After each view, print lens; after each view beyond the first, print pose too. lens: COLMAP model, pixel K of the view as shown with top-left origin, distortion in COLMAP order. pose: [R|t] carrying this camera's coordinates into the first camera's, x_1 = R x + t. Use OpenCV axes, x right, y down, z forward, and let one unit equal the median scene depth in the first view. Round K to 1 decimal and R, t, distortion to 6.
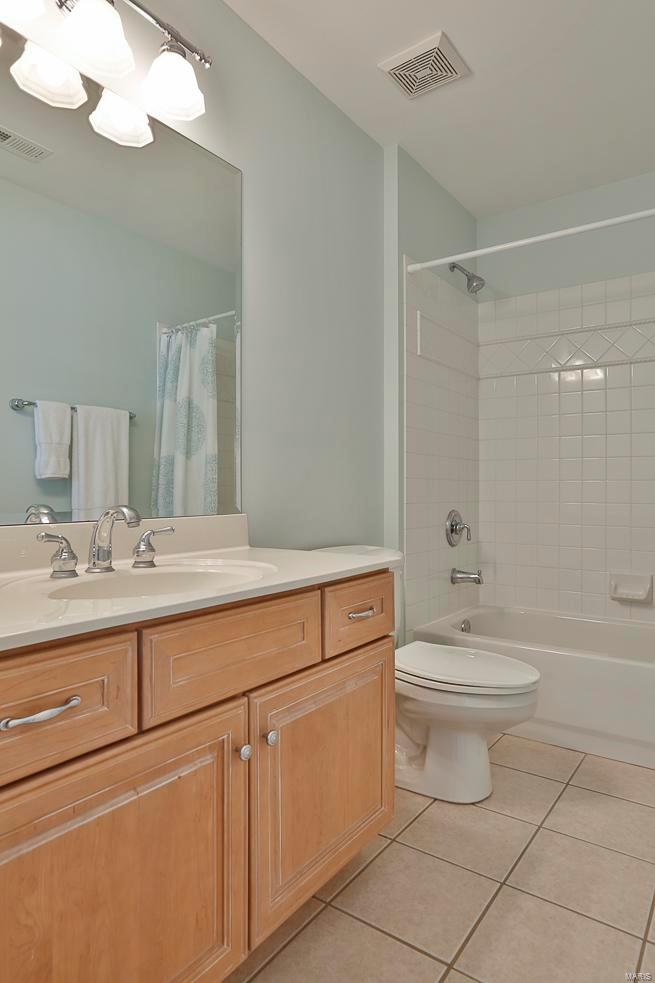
lens RADIAL K [[581.6, 0, 327.5], [0, 581.6, 491.5], [0, 0, 1]] dist [-0.002753, 0.000458]
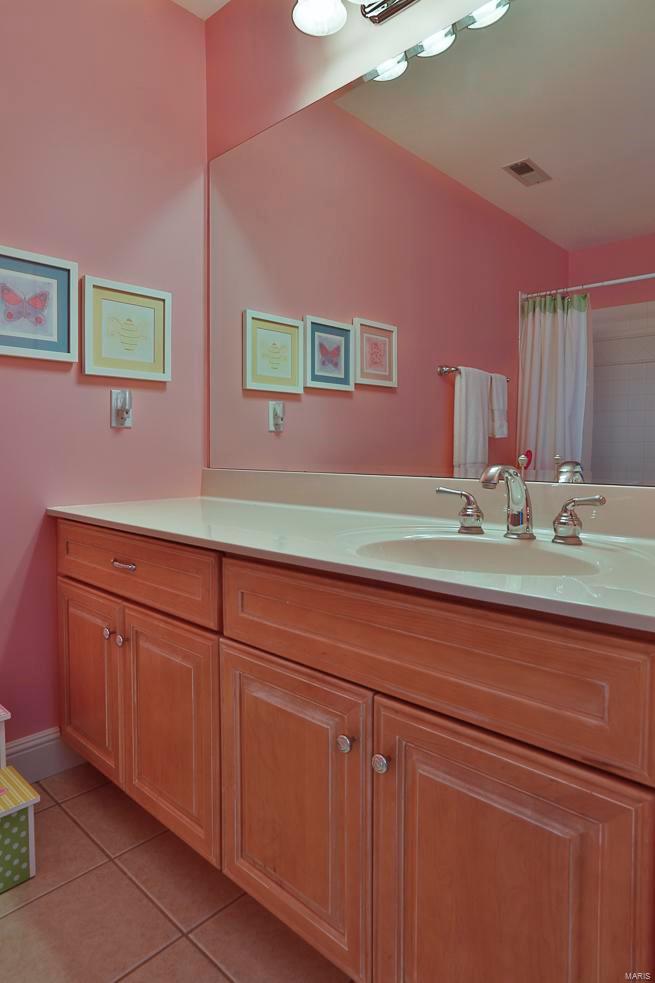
lens RADIAL K [[586.3, 0, 329.8], [0, 586.3, 467.9], [0, 0, 1]] dist [0.000527, 0.000323]
pose [[-0.120101, 0.020795, -0.992544, 0.587827], [0.007205, 0.999773, 0.020075, 0.006503], [0.992736, -0.004740, -0.120224, 0.849606]]
